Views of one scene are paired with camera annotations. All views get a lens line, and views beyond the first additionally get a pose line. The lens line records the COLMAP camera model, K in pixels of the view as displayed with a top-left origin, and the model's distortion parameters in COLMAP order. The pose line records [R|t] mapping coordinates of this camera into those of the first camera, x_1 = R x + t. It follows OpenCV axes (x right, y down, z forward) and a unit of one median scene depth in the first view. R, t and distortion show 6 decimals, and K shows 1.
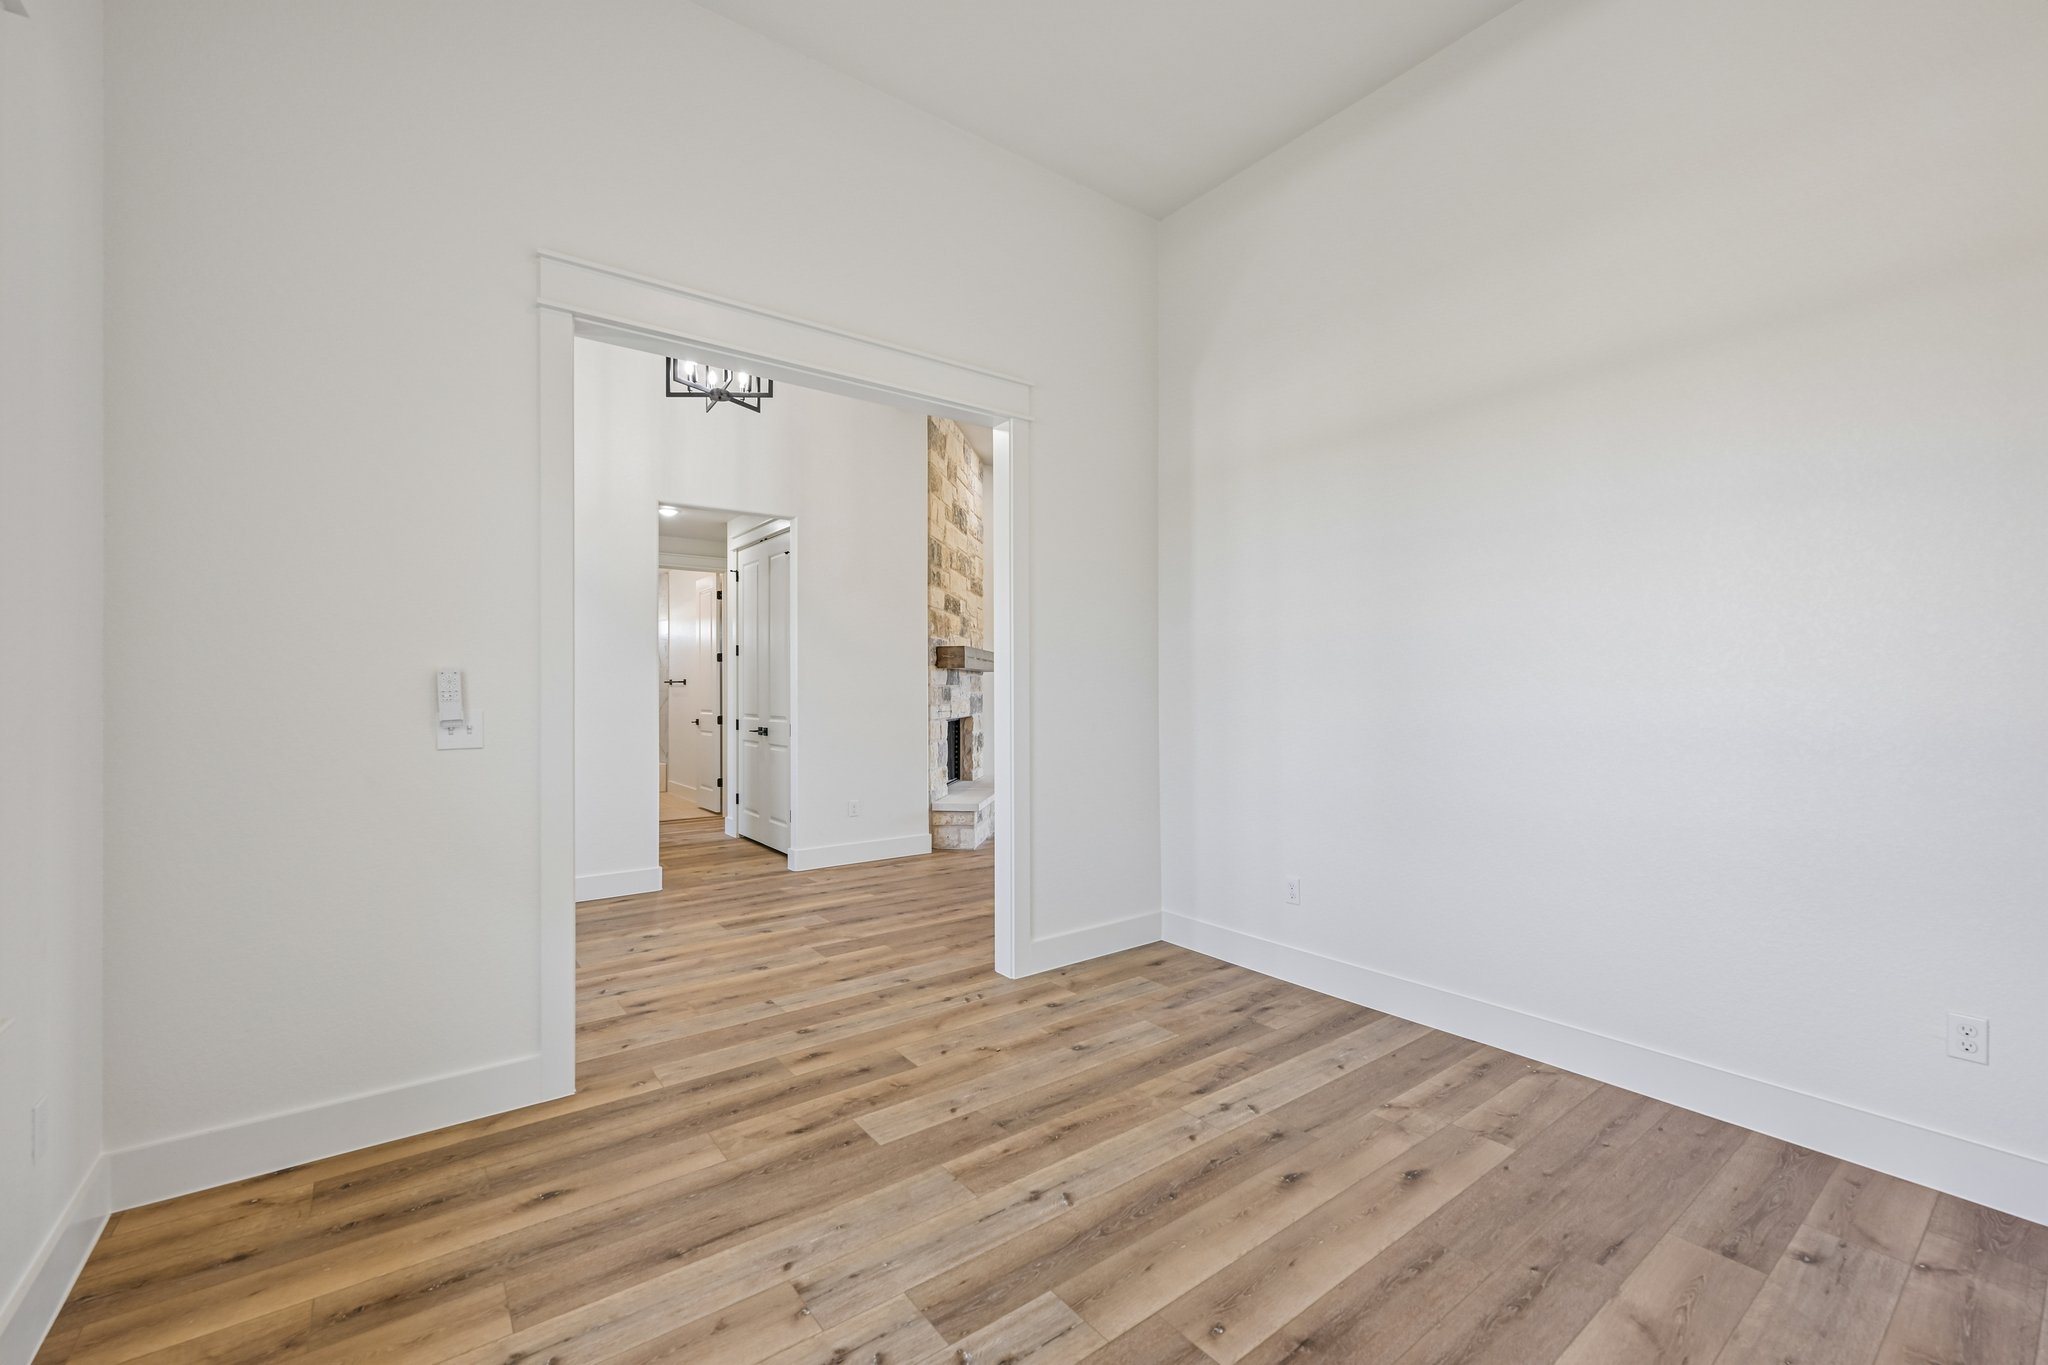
lens RADIAL K [[843.6, 0, 1058.3], [0, 843.6, 697.9], [0, 0, 1]] dist [-0.000520, 0.000145]
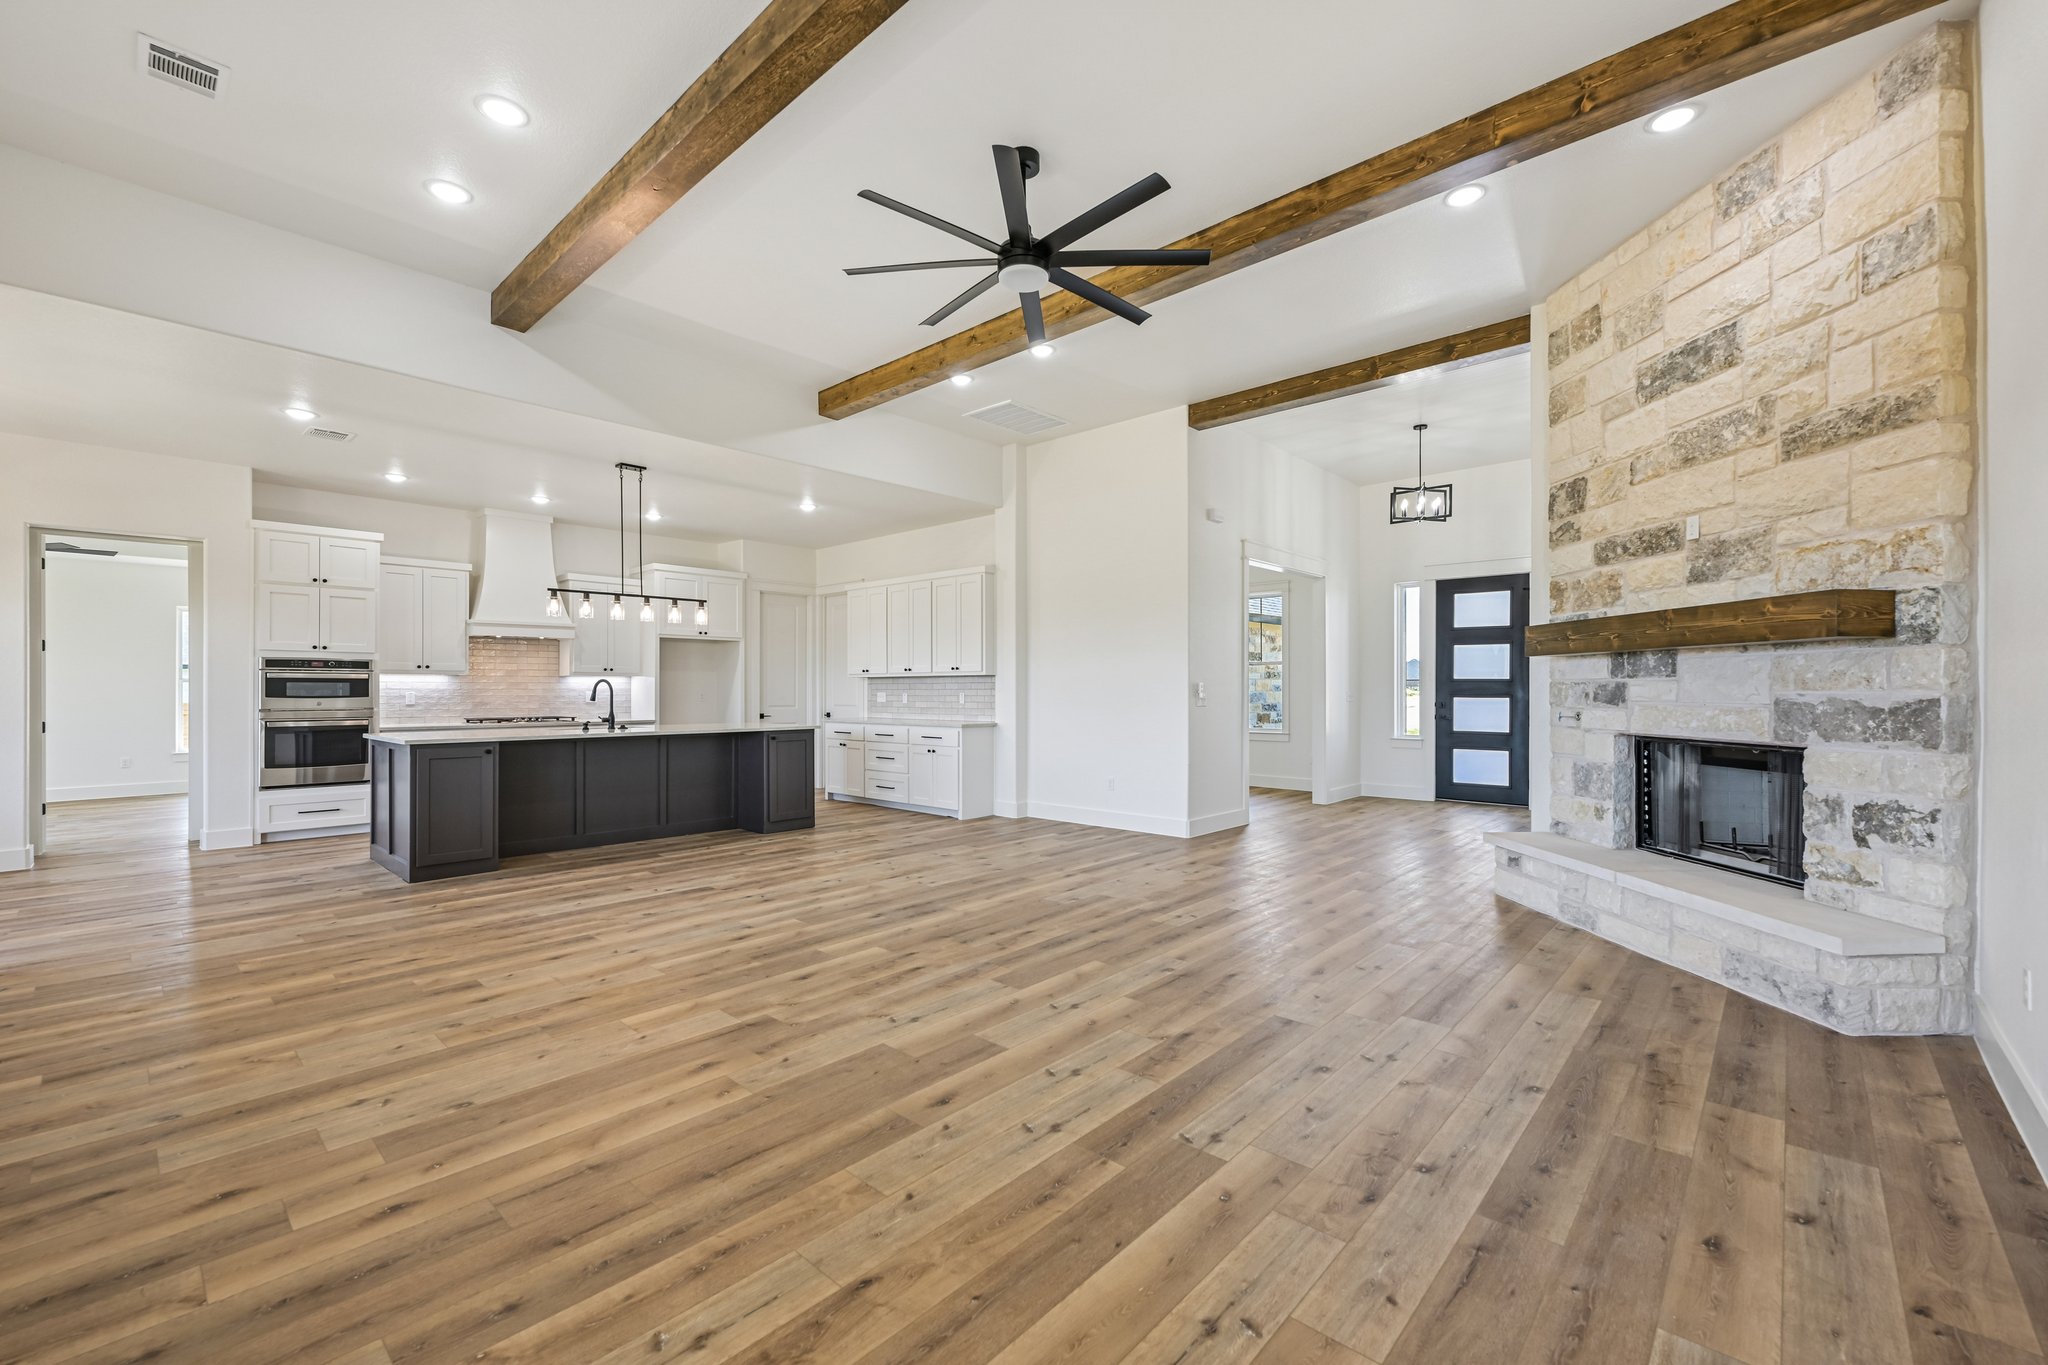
lens RADIAL K [[843.6, 0, 1025.1], [0, 843.6, 686.3], [0, 0, 1]] dist [-0.000520, 0.000145]
pose [[-0.989746, 0.000924, -0.142838, 0.401609], [-0.000404, 0.999957, 0.009268, -0.014982], [0.142840, 0.009231, -0.989703, 1.572832]]
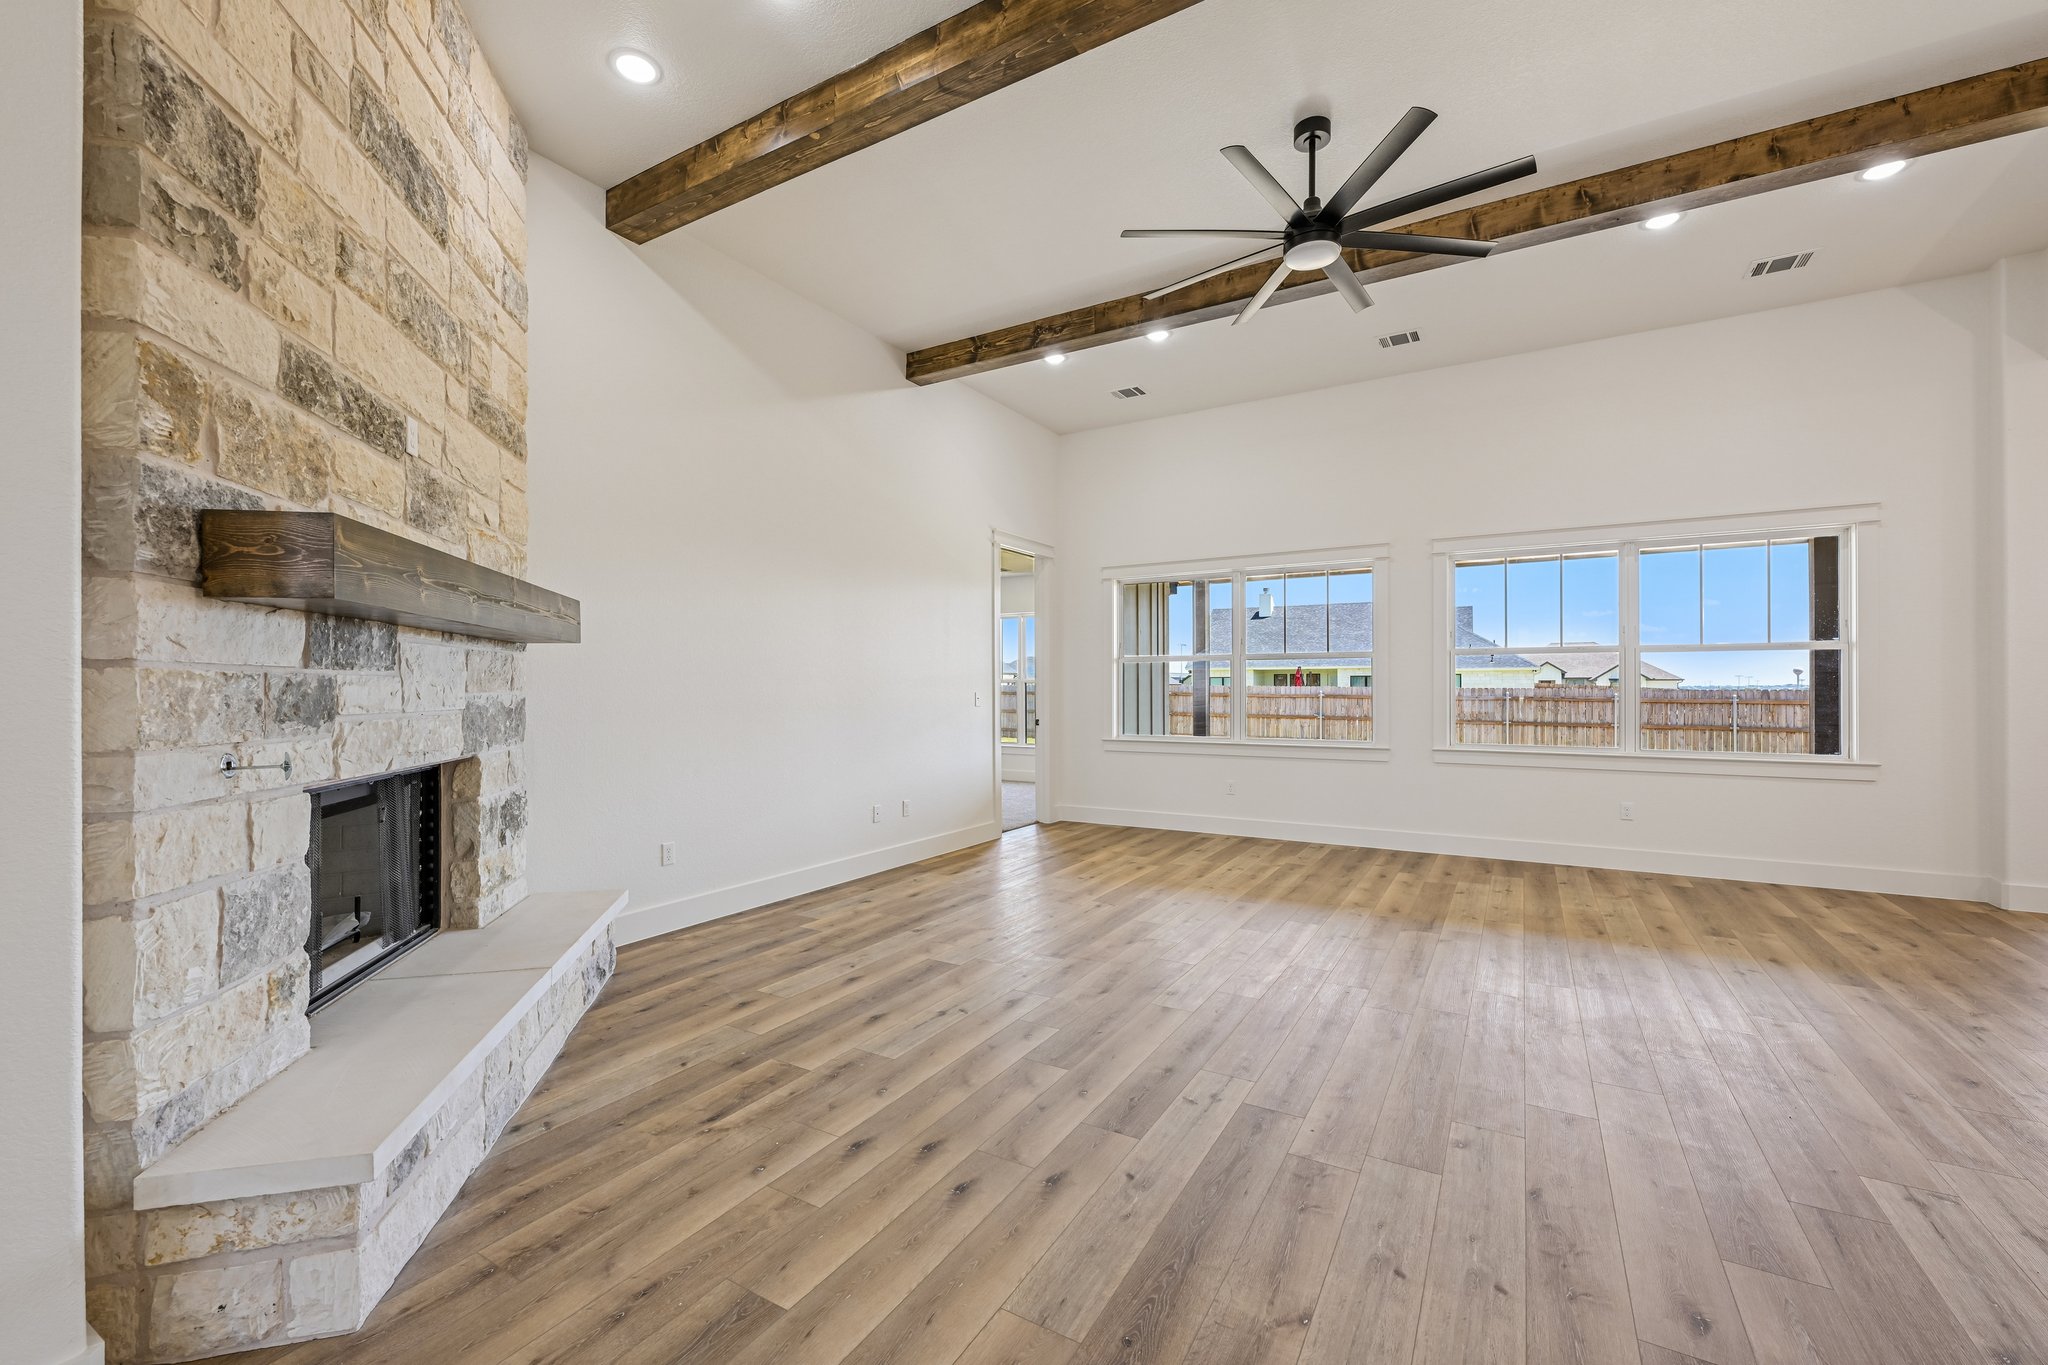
lens RADIAL K [[843.6, 0, 1024.2], [0, 843.6, 682.4], [0, 0, 1]] dist [-0.000520, 0.000145]
pose [[0.940557, -0.001101, 0.339634, -0.000307], [0.007564, 0.999815, -0.017706, -0.003234], [-0.339552, 0.019222, 0.940391, 0.649337]]
